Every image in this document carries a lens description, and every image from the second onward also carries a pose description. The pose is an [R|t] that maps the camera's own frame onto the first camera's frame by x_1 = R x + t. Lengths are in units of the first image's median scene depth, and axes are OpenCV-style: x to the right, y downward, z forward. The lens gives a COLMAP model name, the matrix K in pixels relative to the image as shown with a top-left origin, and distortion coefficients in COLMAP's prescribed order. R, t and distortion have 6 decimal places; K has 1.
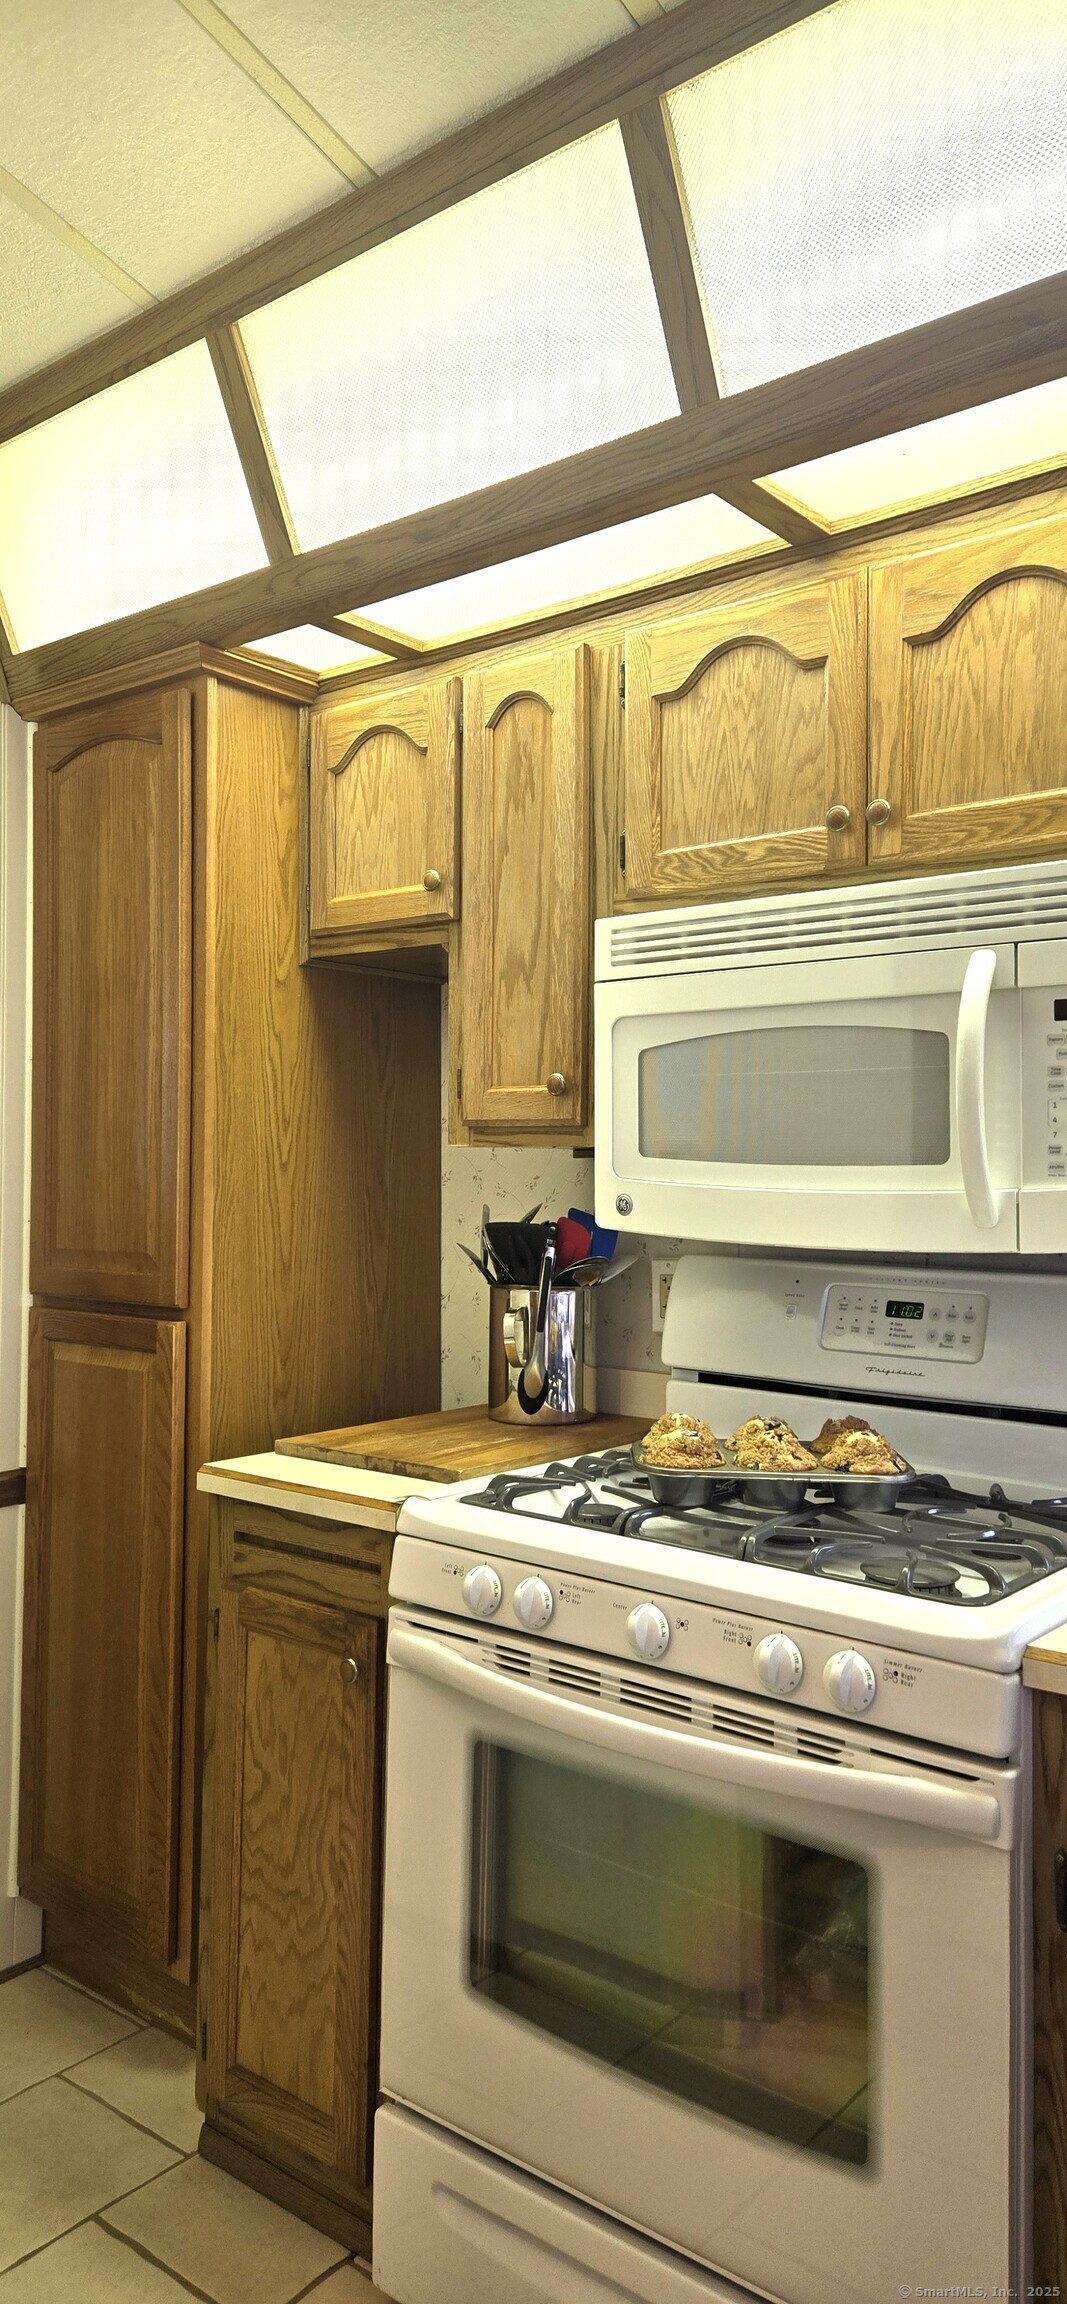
lens RADIAL K [[1524.2, 0, 546.4], [0, 1524.2, 1125.5], [0, 0, 1]] dist [0.074199, -0.063928]
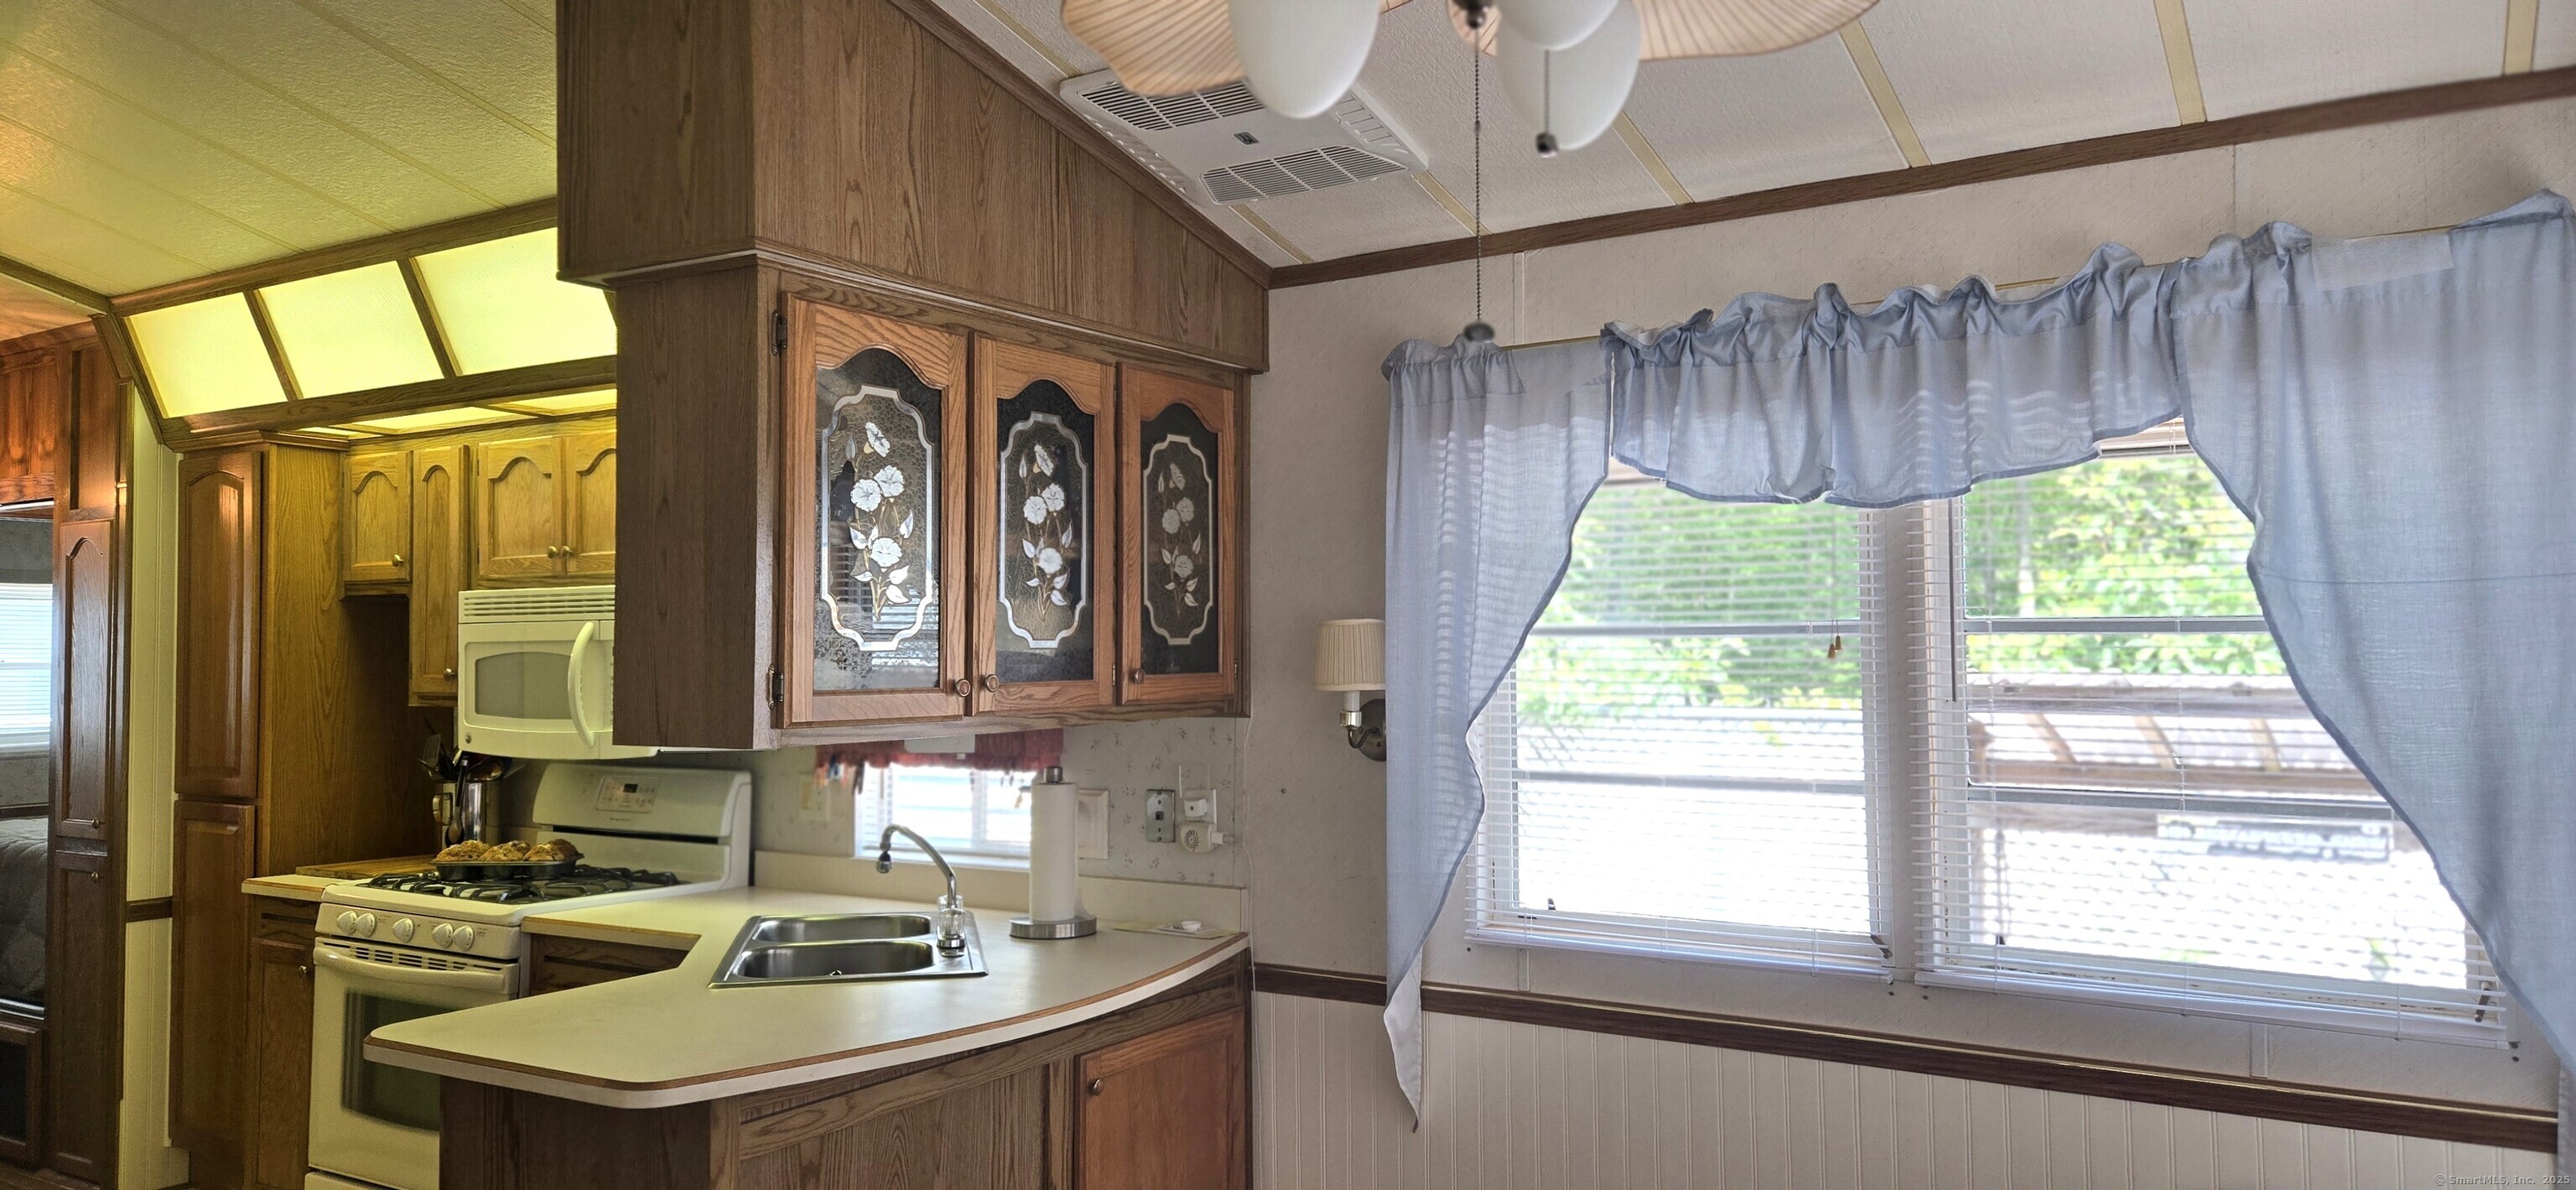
lens RADIAL K [[1704.2, 0, 1278.4], [0, 1704.2, 582.3], [0, 0, 1]] dist [0.074199, -0.063928]
pose [[0.992899, -0.006819, 0.118768, 0.799253], [0.009046, 0.999793, -0.018215, -0.095301], [-0.118619, 0.019160, 0.992755, -1.301539]]
